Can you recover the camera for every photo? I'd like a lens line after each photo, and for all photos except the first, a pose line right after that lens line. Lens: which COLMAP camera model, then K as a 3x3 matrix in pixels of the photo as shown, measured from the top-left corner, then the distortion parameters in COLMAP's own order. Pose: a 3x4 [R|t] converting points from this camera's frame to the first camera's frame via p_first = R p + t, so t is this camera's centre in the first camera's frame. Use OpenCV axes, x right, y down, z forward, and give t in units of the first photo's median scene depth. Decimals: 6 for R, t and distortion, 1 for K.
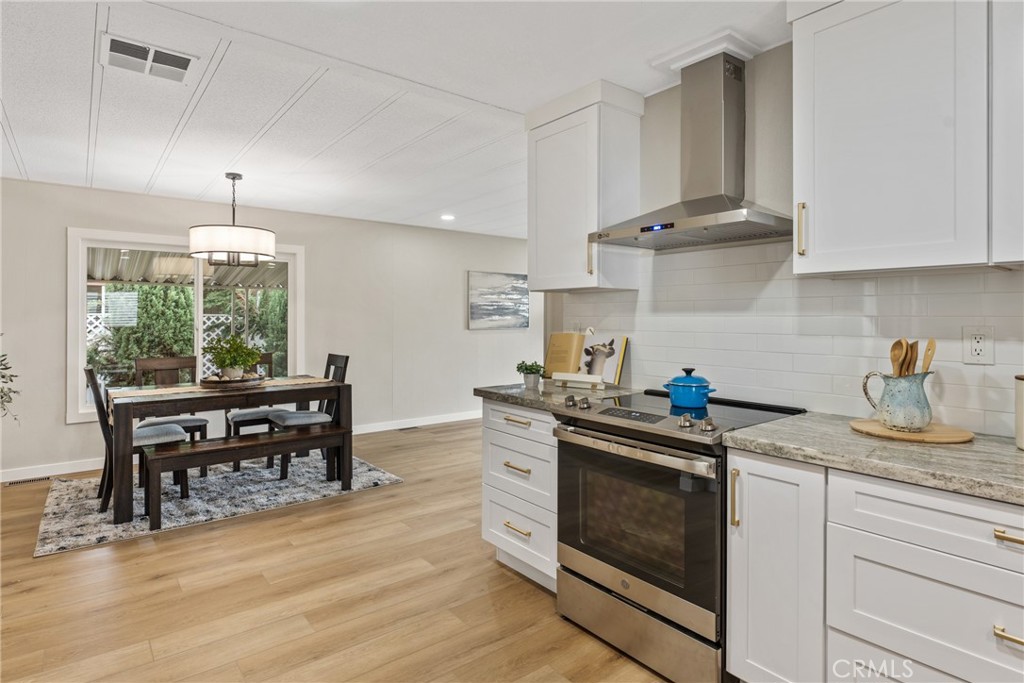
lens RADIAL K [[547.4, 0, 495.7], [0, 547.4, 319.5], [0, 0, 1]] dist [-0.004379, -0.000582]
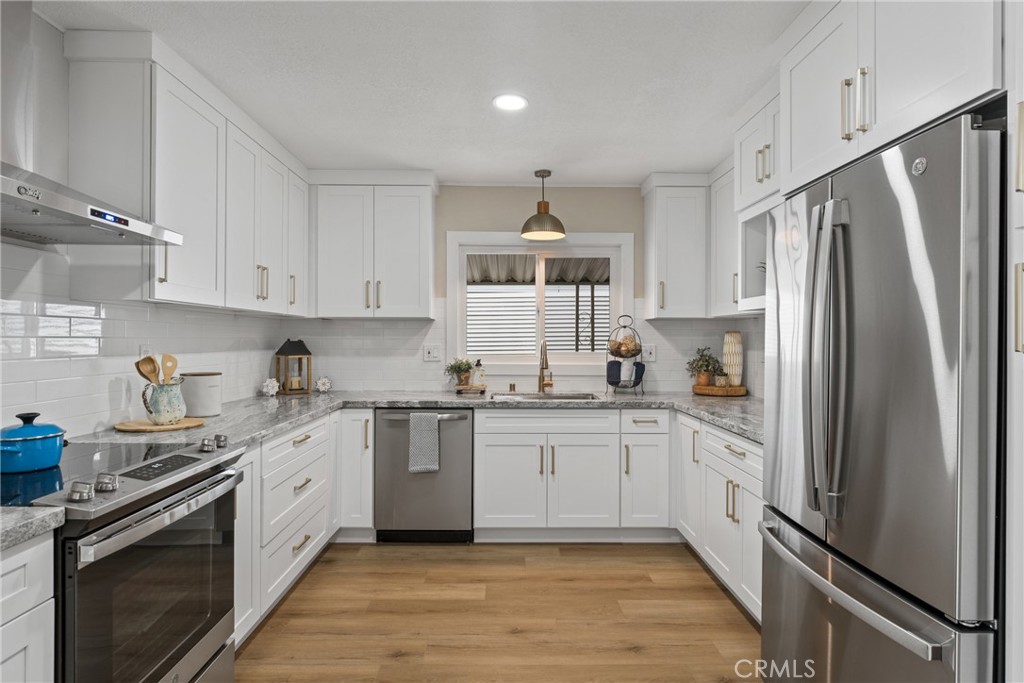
lens RADIAL K [[565.3, 0, 504.3], [0, 565.3, 336.3], [0, 0, 1]] dist [0.000416, 0.000028]
pose [[-0.790268, -0.003287, 0.612753, -0.178295], [-0.003163, 0.999994, 0.001285, -0.003524], [-0.612753, -0.000923, -0.790274, 0.385672]]
